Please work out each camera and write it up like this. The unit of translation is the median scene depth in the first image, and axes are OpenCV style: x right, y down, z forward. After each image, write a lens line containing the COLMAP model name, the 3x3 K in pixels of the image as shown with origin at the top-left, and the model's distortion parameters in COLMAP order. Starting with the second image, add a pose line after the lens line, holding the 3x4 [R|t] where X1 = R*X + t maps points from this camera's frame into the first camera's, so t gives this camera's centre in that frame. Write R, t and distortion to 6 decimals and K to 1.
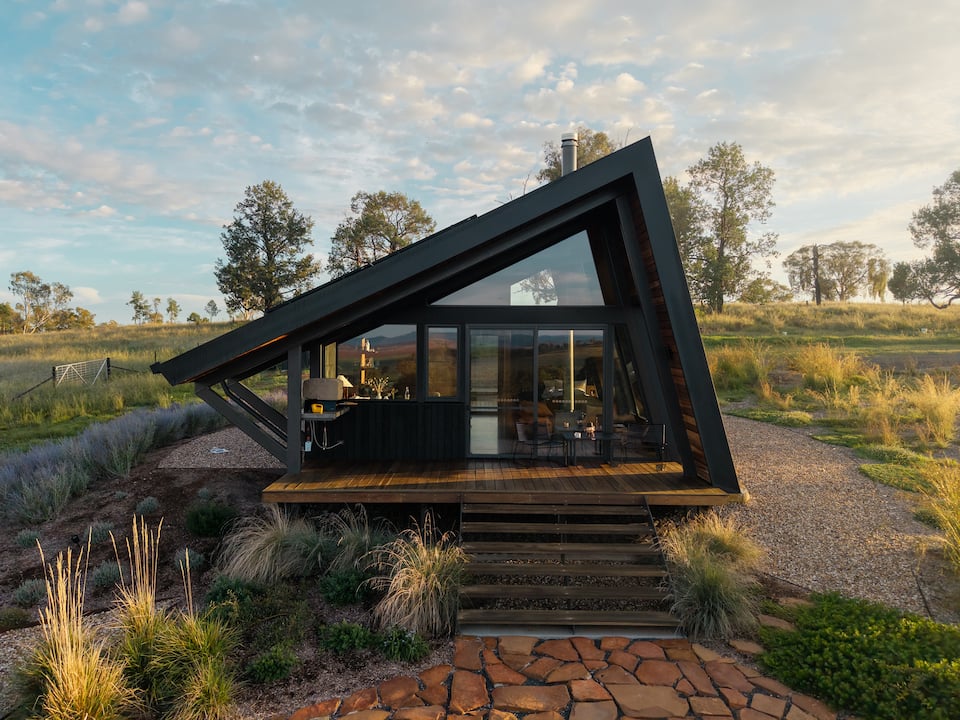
lens RADIAL K [[635.3, 0, 480.0], [0, 635.3, 360.0], [0, 0, 1]] dist [0.001292, 0.000146]
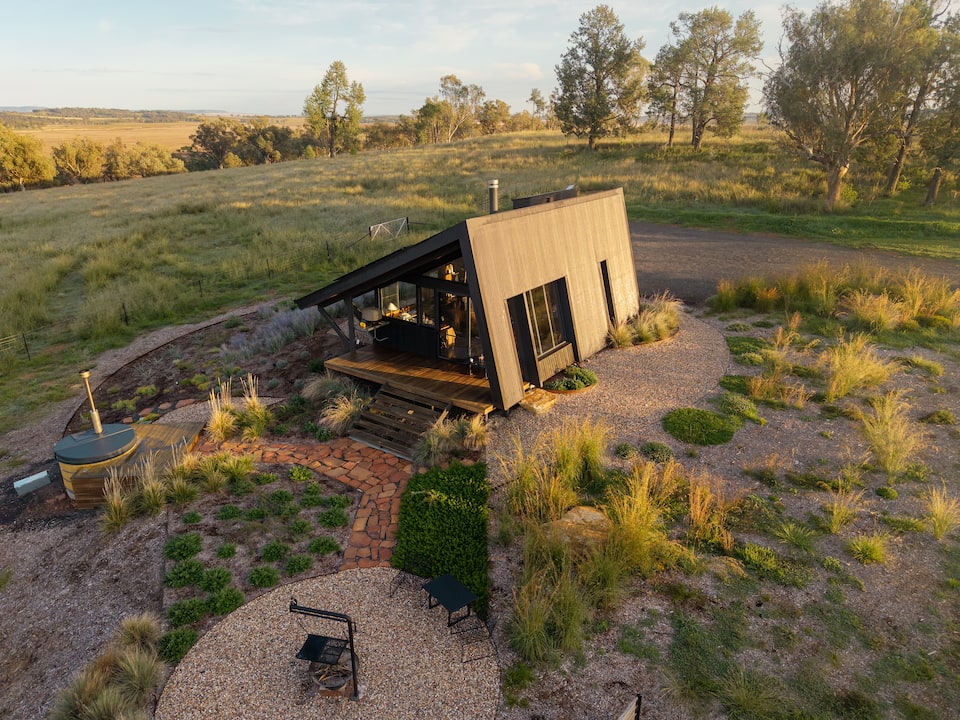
lens RADIAL K [[635.3, 0, 480.0], [0, 635.3, 360.0], [0, 0, 1]] dist [0.001292, 0.000146]
pose [[0.823002, 0.200624, -0.531429, 0.165675], [-0.020529, 0.945446, 0.325131, -0.069346], [0.567667, -0.256674, 0.782223, -0.063164]]
